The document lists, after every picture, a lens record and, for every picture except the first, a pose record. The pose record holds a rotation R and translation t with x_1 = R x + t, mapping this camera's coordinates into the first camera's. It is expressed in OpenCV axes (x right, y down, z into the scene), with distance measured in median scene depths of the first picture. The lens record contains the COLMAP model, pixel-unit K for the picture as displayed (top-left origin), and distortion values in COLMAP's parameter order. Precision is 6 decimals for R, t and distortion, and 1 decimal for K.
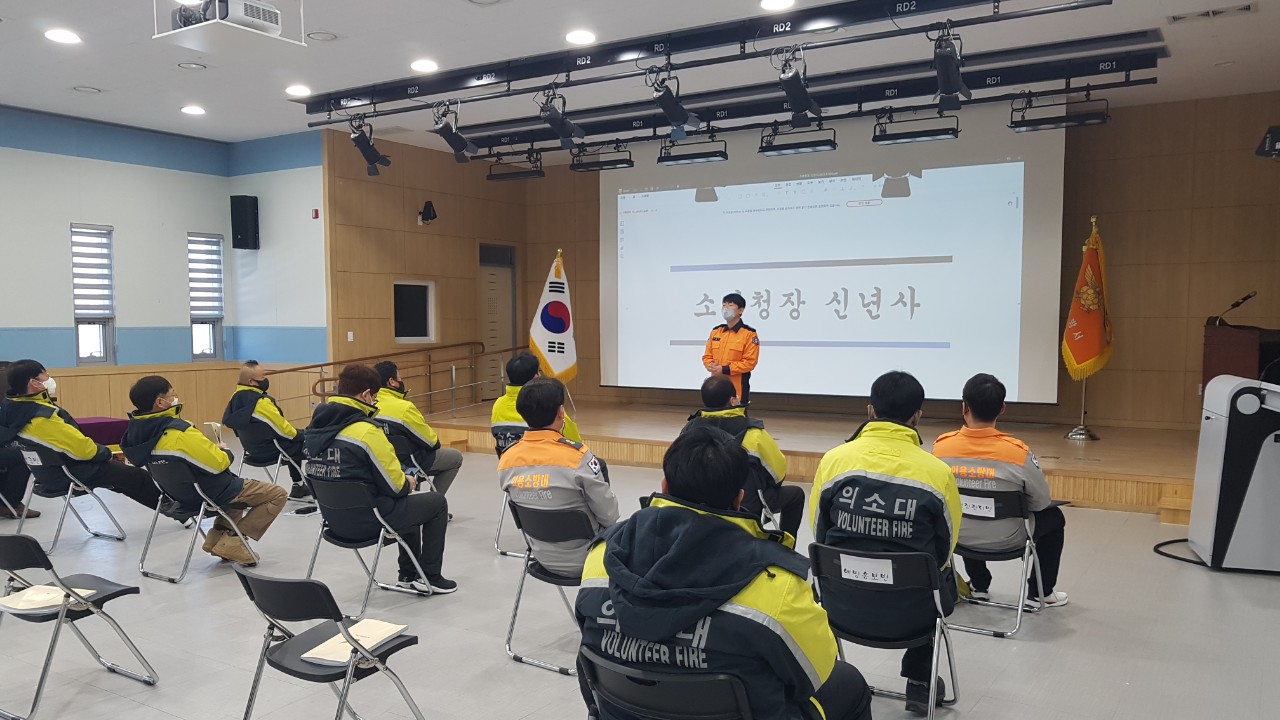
lens RADIAL K [[1035.2, 0, 638.6], [0, 1035.2, 412.6], [0, 0, 1]] dist [-0.007933, -0.001136]
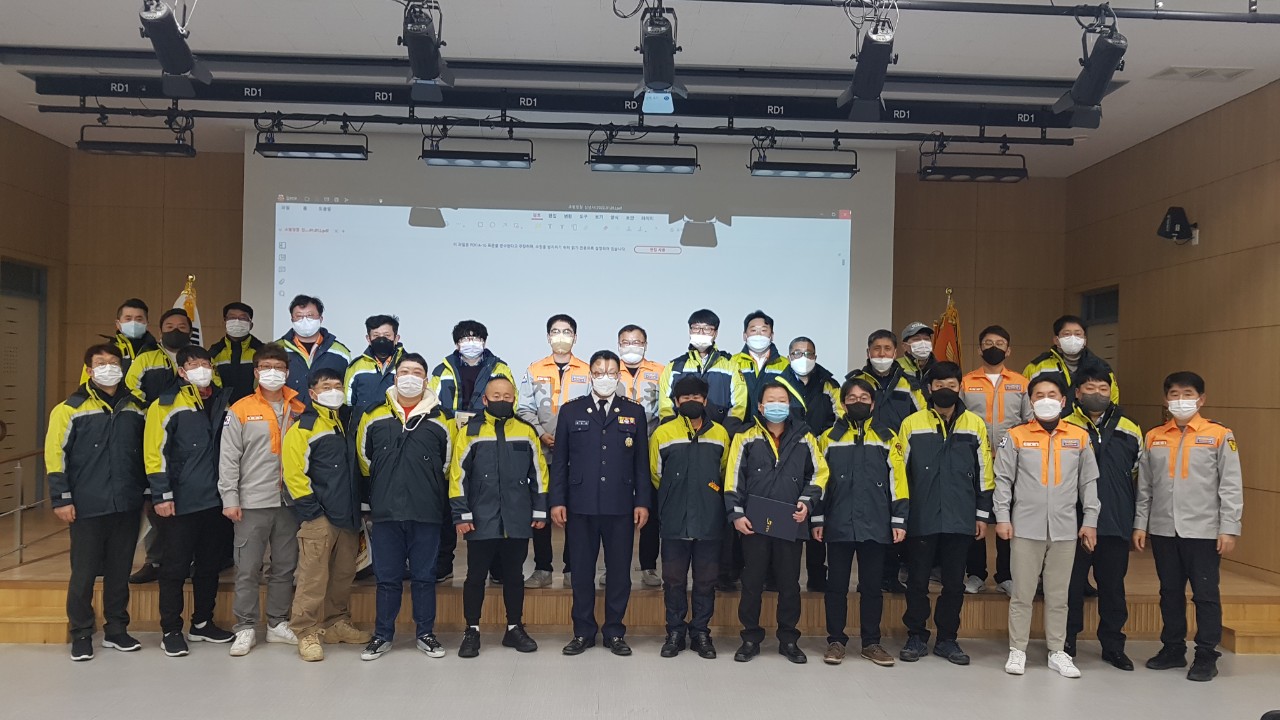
lens RADIAL K [[1035.2, 0, 638.6], [0, 1035.2, 412.6], [0, 0, 1]] dist [-0.007933, -0.001136]
pose [[0.820384, 0.007986, 0.571757, -0.261007], [0.026212, 0.998326, -0.051555, -0.044046], [-0.571212, 0.057282, 0.818801, 0.413151]]
